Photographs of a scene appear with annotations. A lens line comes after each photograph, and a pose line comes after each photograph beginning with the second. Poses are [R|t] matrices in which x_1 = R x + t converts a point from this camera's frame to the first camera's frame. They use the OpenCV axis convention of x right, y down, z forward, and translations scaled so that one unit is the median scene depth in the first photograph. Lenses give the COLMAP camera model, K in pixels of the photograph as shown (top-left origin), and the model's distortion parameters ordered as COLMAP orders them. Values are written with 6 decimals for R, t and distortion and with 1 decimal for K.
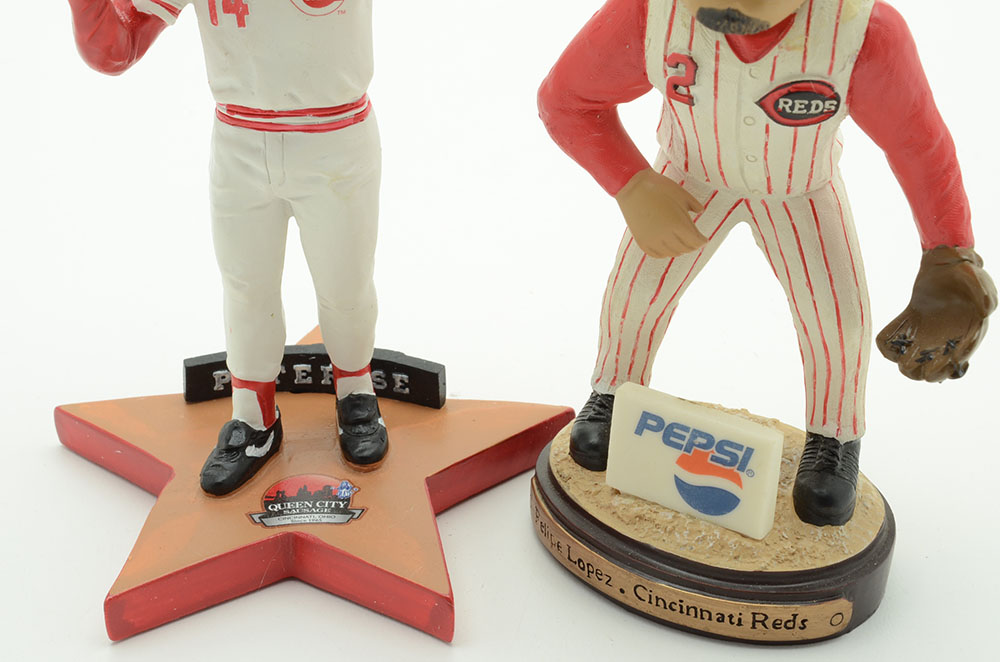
lens RADIAL K [[2009.6, 0, 500.0], [0, 2009.6, 331.0], [0, 0, 1]] dist [0.032348, 0.012612]
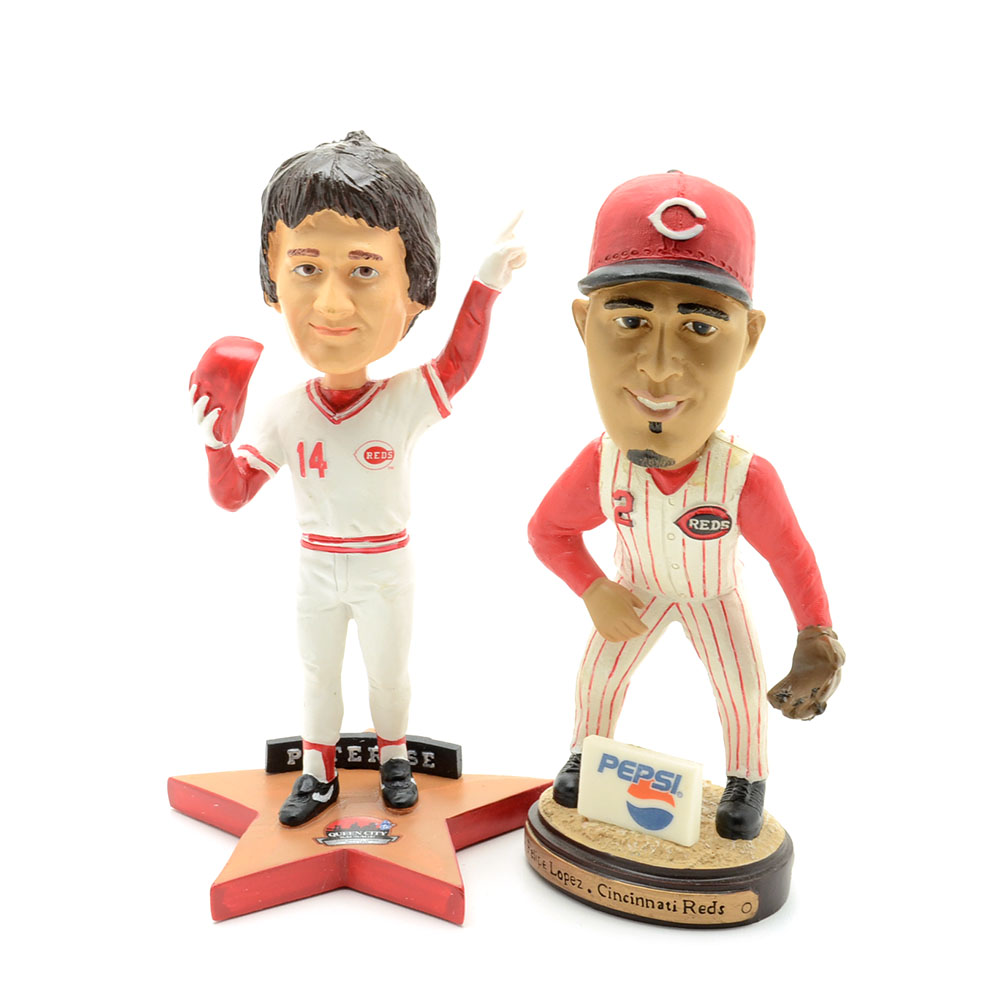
lens RADIAL K [[2653.3, 0, 500.0], [0, 2653.3, 500.0], [0, 0, 1]] dist [-0.097932, -0.866448]
pose [[0.999613, 0.001689, -0.027767, 0.051057], [-0.008745, 0.966638, -0.255998, 0.341081], [0.026408, 0.256142, 0.966278, -0.810307]]
